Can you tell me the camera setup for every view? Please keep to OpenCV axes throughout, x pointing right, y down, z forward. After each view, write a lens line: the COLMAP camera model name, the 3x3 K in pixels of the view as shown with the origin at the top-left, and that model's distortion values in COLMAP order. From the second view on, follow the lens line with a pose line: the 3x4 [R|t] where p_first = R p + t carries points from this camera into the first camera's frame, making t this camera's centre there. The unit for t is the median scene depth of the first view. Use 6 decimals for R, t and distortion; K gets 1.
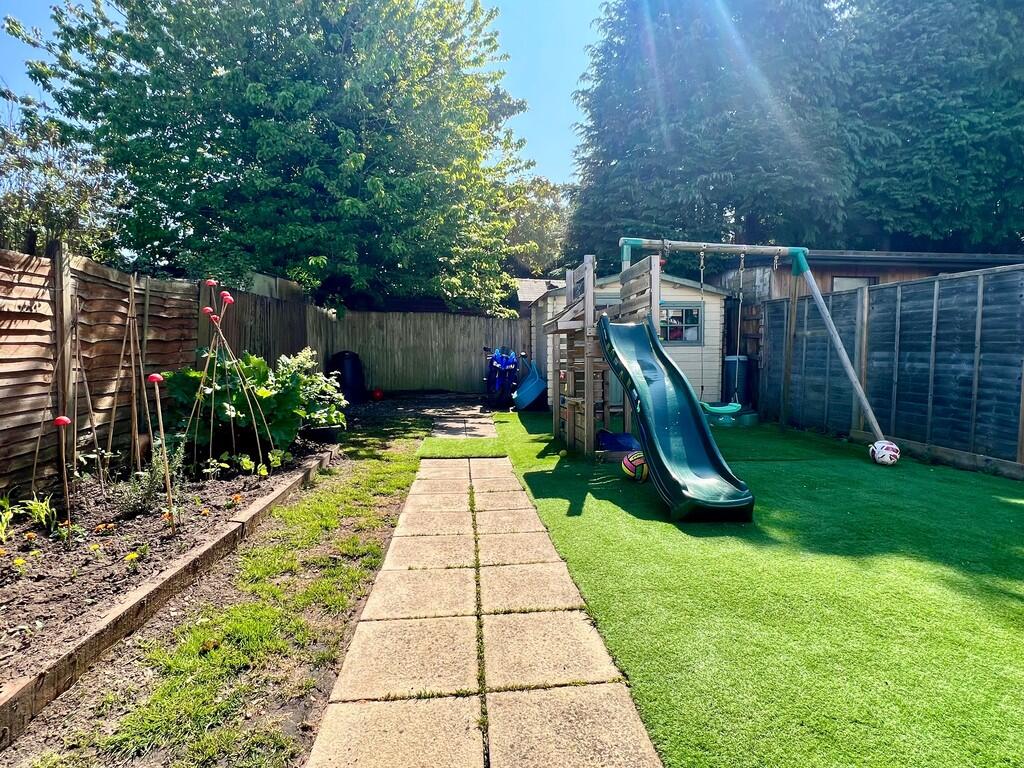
lens RADIAL K [[541.4, 0, 512.7], [0, 541.4, 382.5], [0, 0, 1]] dist [-0.002875, 0.000440]
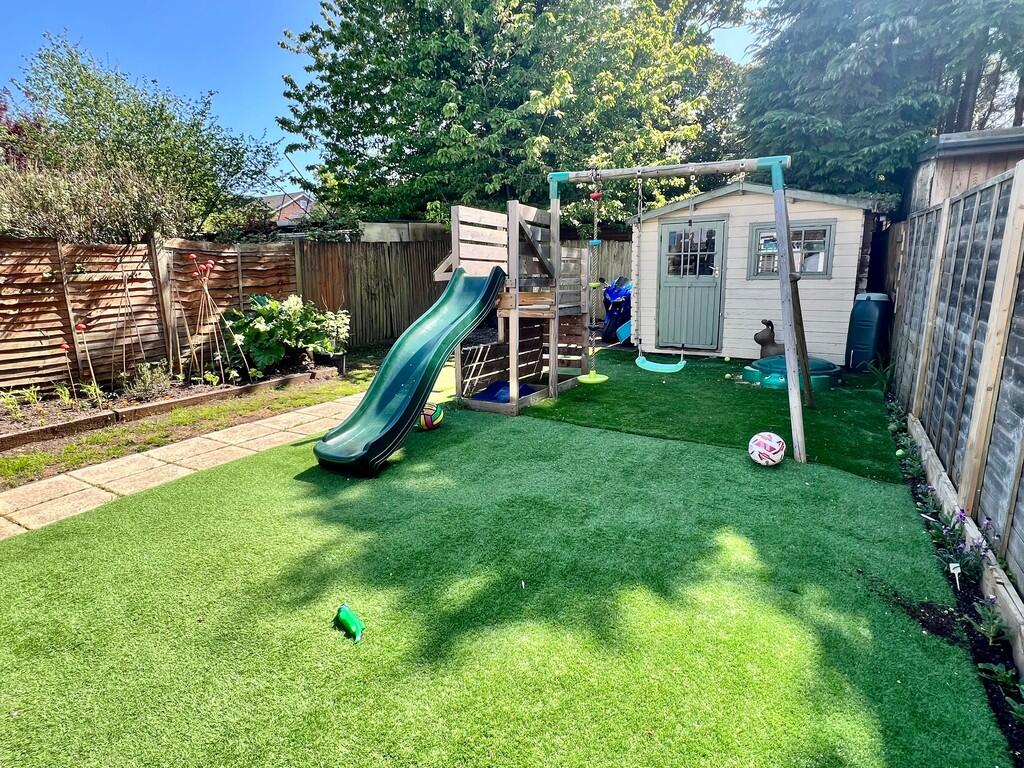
lens RADIAL K [[541.4, 0, 507.7], [0, 541.4, 381.6], [0, 0, 1]] dist [-0.002875, 0.000440]
pose [[0.805333, 0.110347, -0.582462, 0.740290], [-0.016719, 0.986360, 0.163749, -0.069679], [0.592587, -0.122135, 0.796193, 0.188252]]
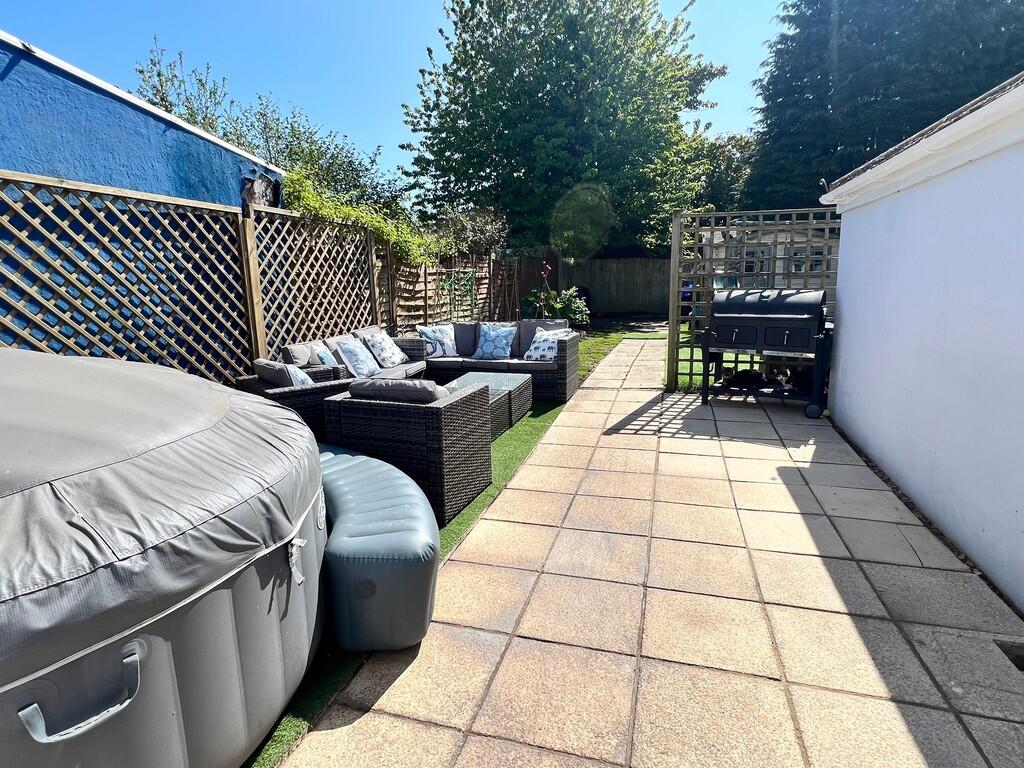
lens RADIAL K [[541.4, 0, 511.8], [0, 541.4, 380.3], [0, 0, 1]] dist [-0.002875, 0.000440]
pose [[0.924555, 0.045415, -0.378332, 0.221392], [0.000721, 0.992662, 0.120922, 0.044843], [0.381047, -0.112072, 0.917738, -1.064471]]
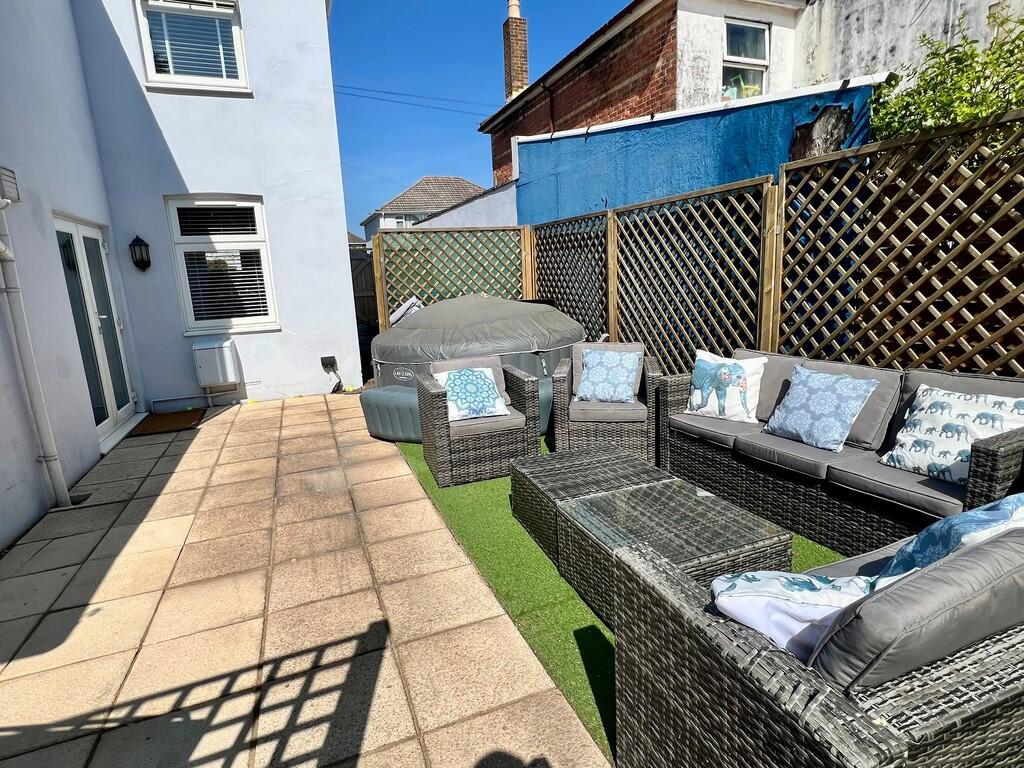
lens RADIAL K [[541.4, 0, 511.8], [0, 541.4, 385.4], [0, 0, 1]] dist [-0.002875, 0.000440]
pose [[-0.960159, 0.098398, -0.261559, 0.037628], [0.026086, 0.963432, 0.266682, -0.047548], [0.278235, 0.249234, -0.927614, 0.101284]]
